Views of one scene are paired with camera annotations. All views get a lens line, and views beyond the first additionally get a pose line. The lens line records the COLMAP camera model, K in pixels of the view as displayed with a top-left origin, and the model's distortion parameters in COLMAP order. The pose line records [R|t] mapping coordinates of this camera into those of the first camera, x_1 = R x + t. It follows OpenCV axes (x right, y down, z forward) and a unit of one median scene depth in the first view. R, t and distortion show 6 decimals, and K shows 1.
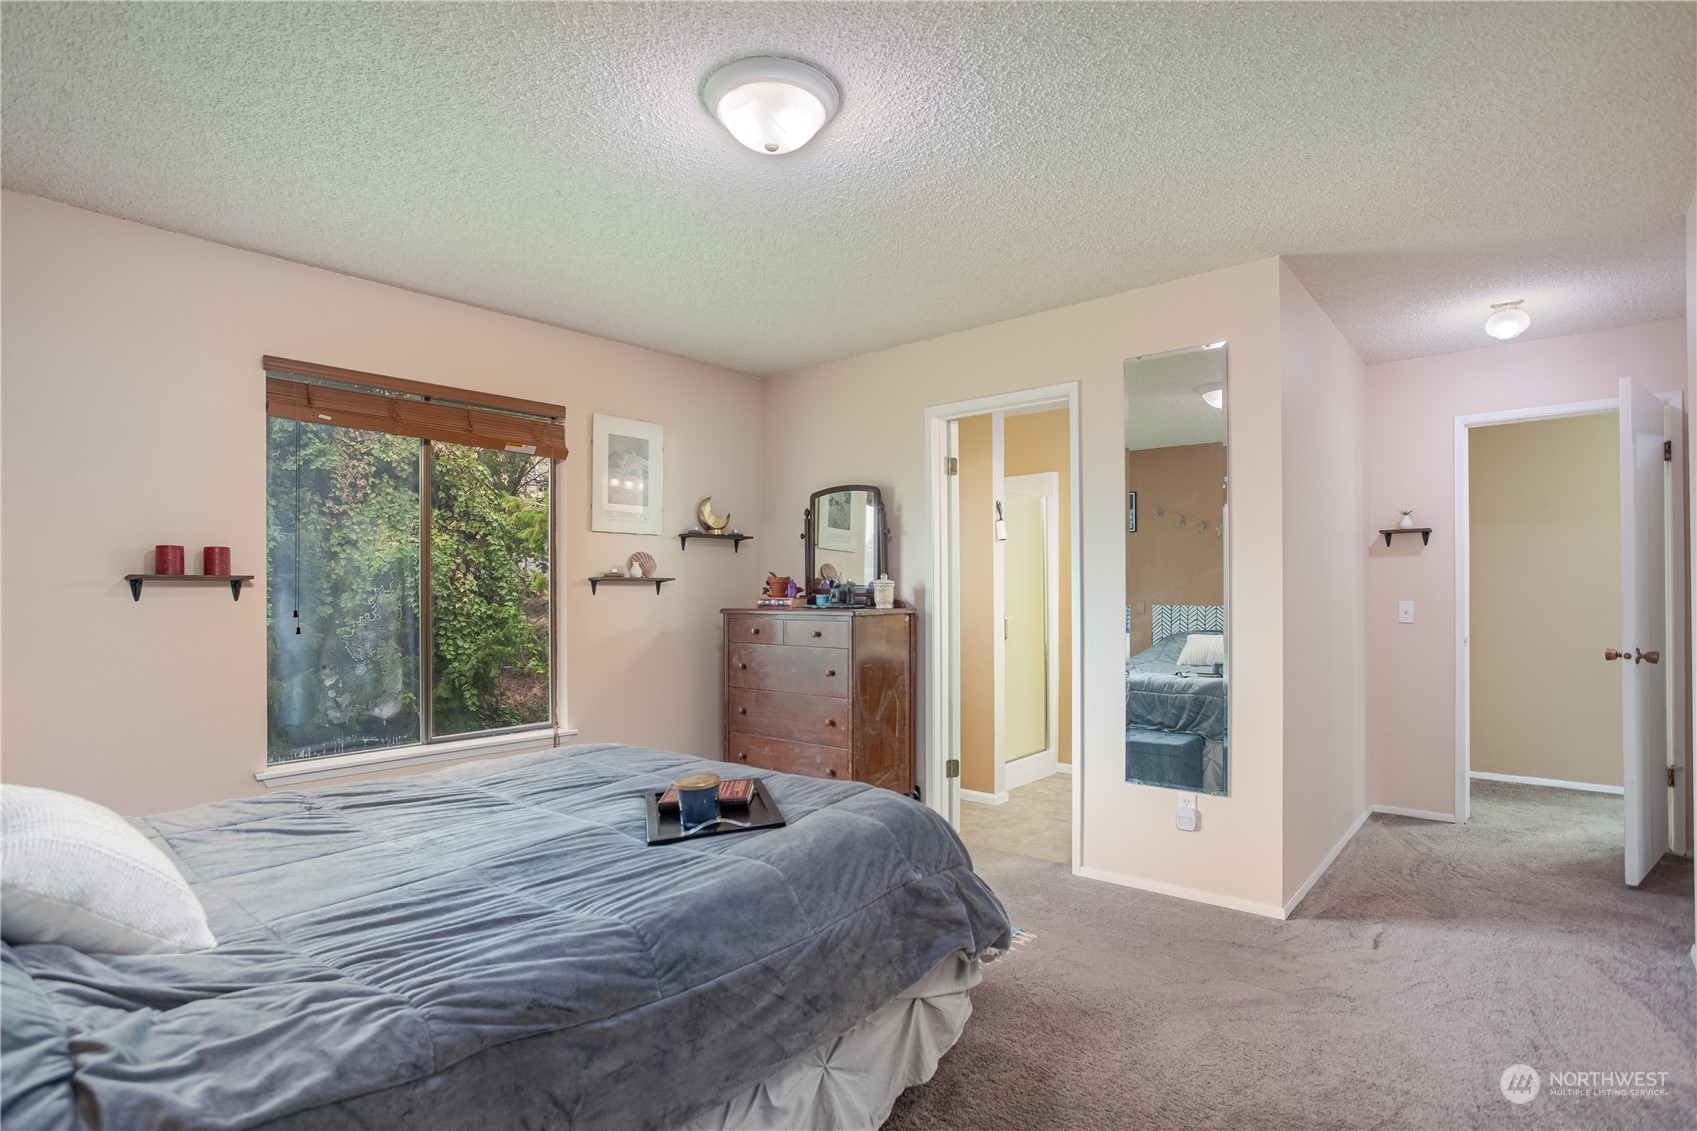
lens RADIAL K [[847.5, 0, 848.6], [0, 847.5, 581.3], [0, 0, 1]] dist [-0.028342, 0.005122]
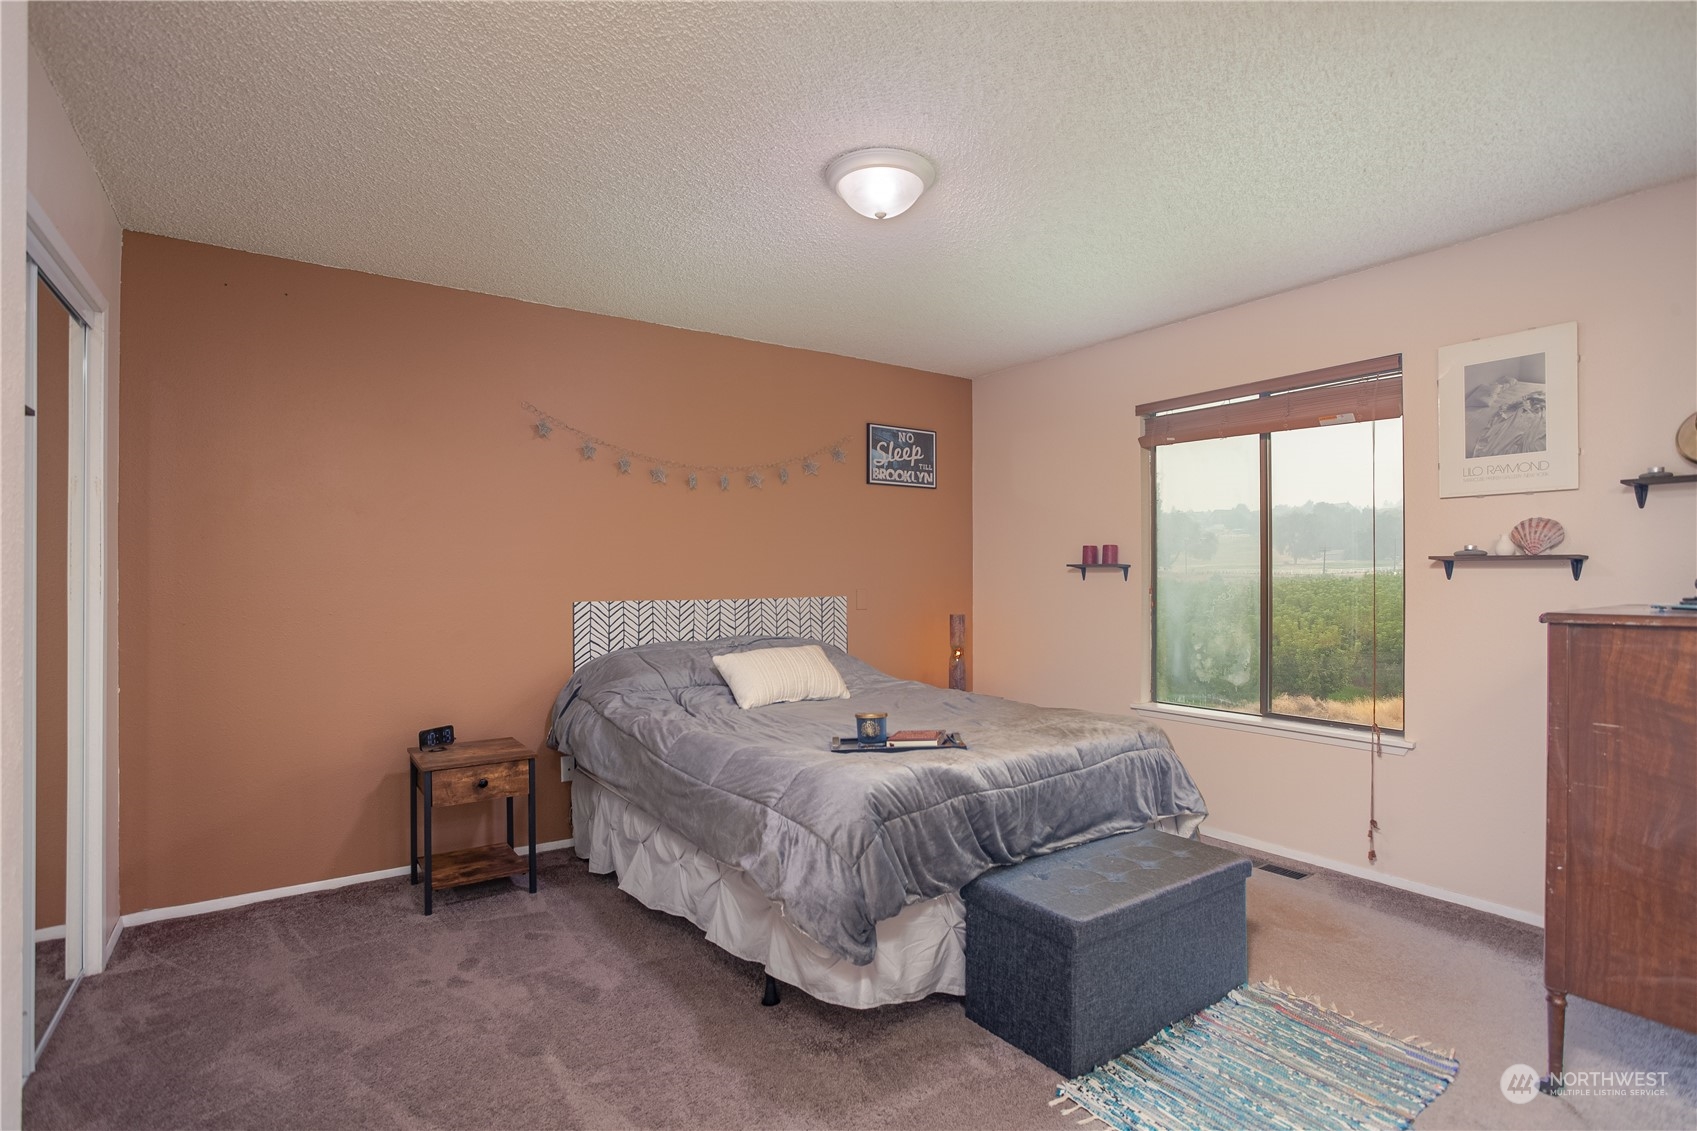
lens RADIAL K [[847.5, 0, 849.9], [0, 847.5, 565.0], [0, 0, 1]] dist [-0.028342, 0.005122]
pose [[-0.269797, -0.005056, -0.962904, 0.722078], [0.016182, 0.999821, -0.009784, 0.001858], [0.962781, -0.018221, -0.269667, 0.831168]]
